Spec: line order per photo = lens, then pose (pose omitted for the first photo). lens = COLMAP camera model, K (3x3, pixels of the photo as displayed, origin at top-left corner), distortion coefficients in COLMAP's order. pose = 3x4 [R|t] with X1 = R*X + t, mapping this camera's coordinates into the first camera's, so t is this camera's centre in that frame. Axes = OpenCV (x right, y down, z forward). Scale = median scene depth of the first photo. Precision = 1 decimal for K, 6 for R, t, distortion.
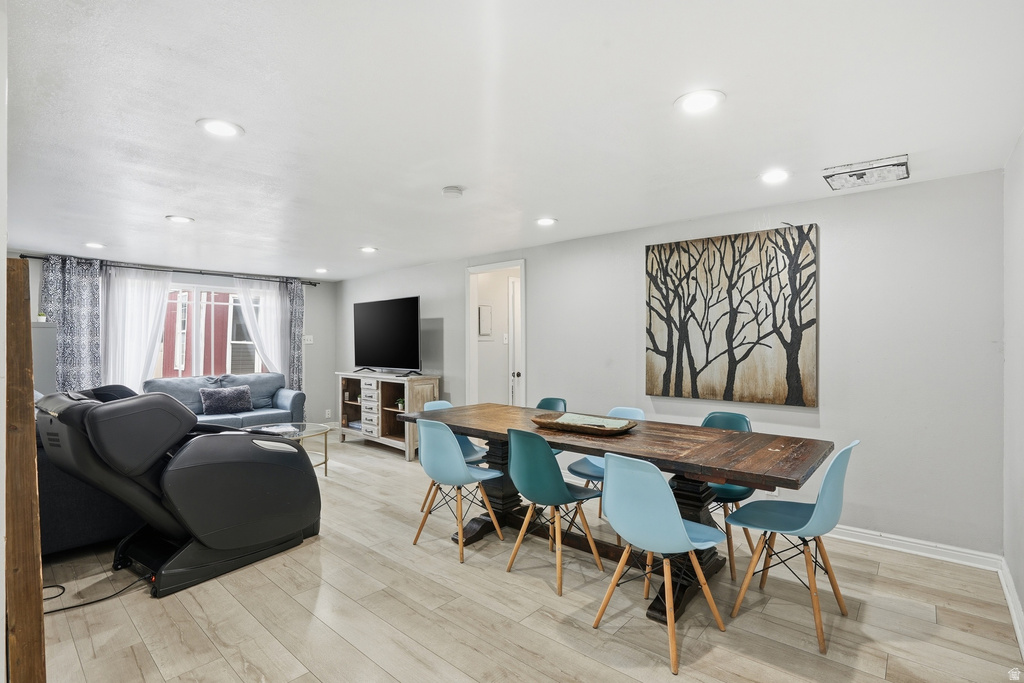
lens RADIAL K [[481.4, 0, 516.2], [0, 481.4, 336.1], [0, 0, 1]] dist [-0.045806, 0.010710]
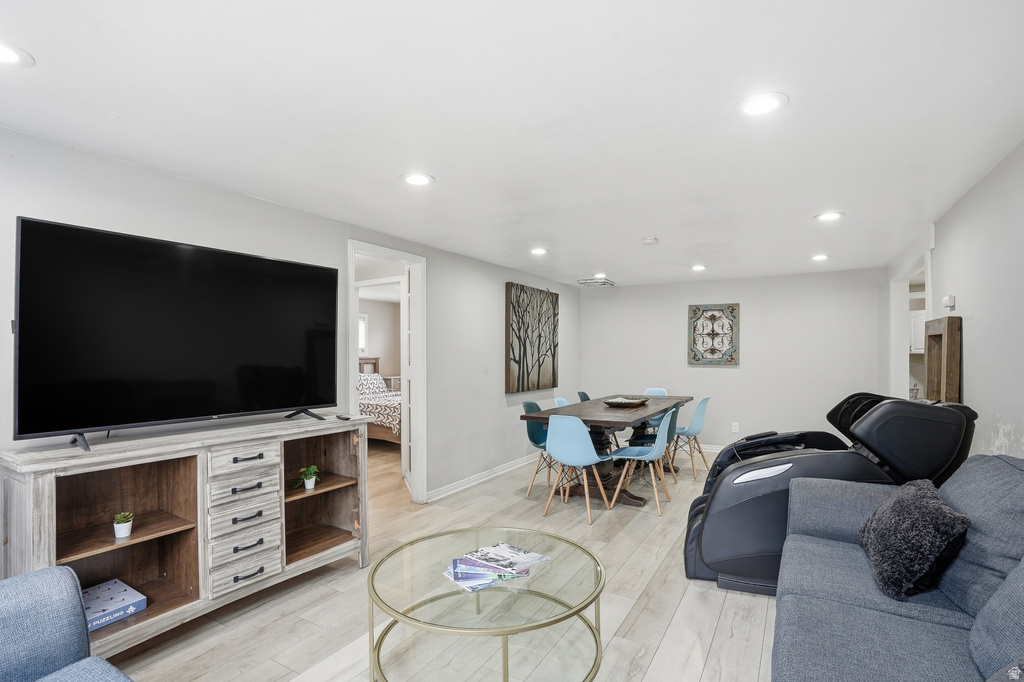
lens RADIAL K [[481.4, 0, 517.5], [0, 481.4, 348.8], [0, 0, 1]] dist [-0.045806, 0.010710]
pose [[-0.171208, 0.016187, 0.985102, -1.140801], [-0.008256, 0.999806, -0.017864, 0.023862], [-0.985200, -0.011191, -0.171041, 1.314202]]
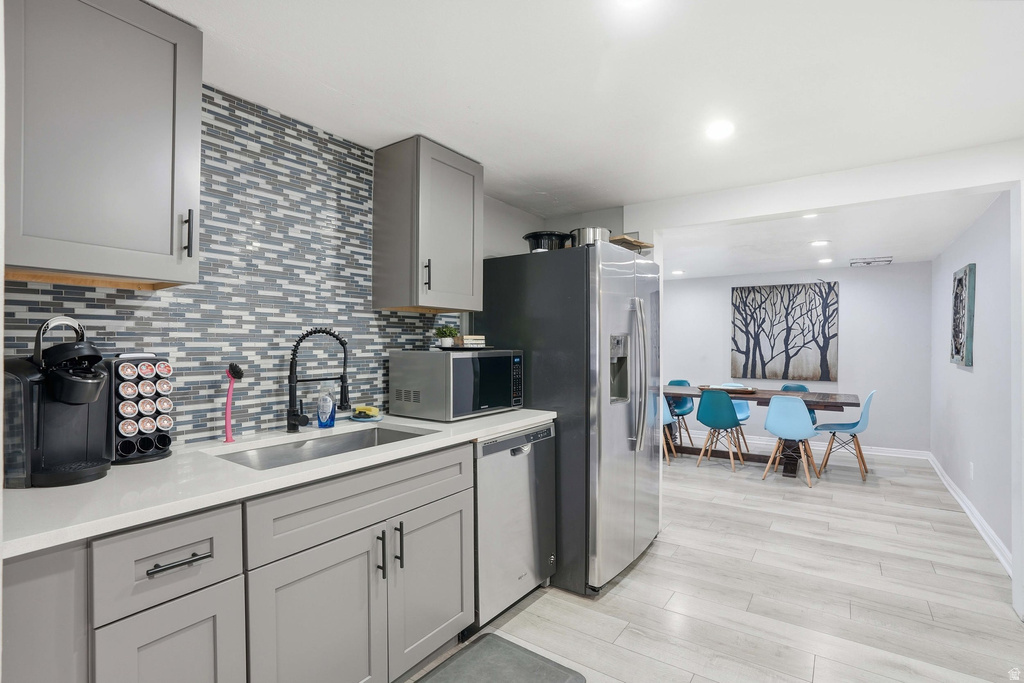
lens RADIAL K [[481.4, 0, 513.0], [0, 481.4, 343.0], [0, 0, 1]] dist [-0.045806, 0.010710]
pose [[0.994572, 0.000281, 0.104050, -0.704332], [-0.001673, 0.999910, 0.013296, -0.019199], [-0.104037, -0.013398, 0.994483, -0.602679]]
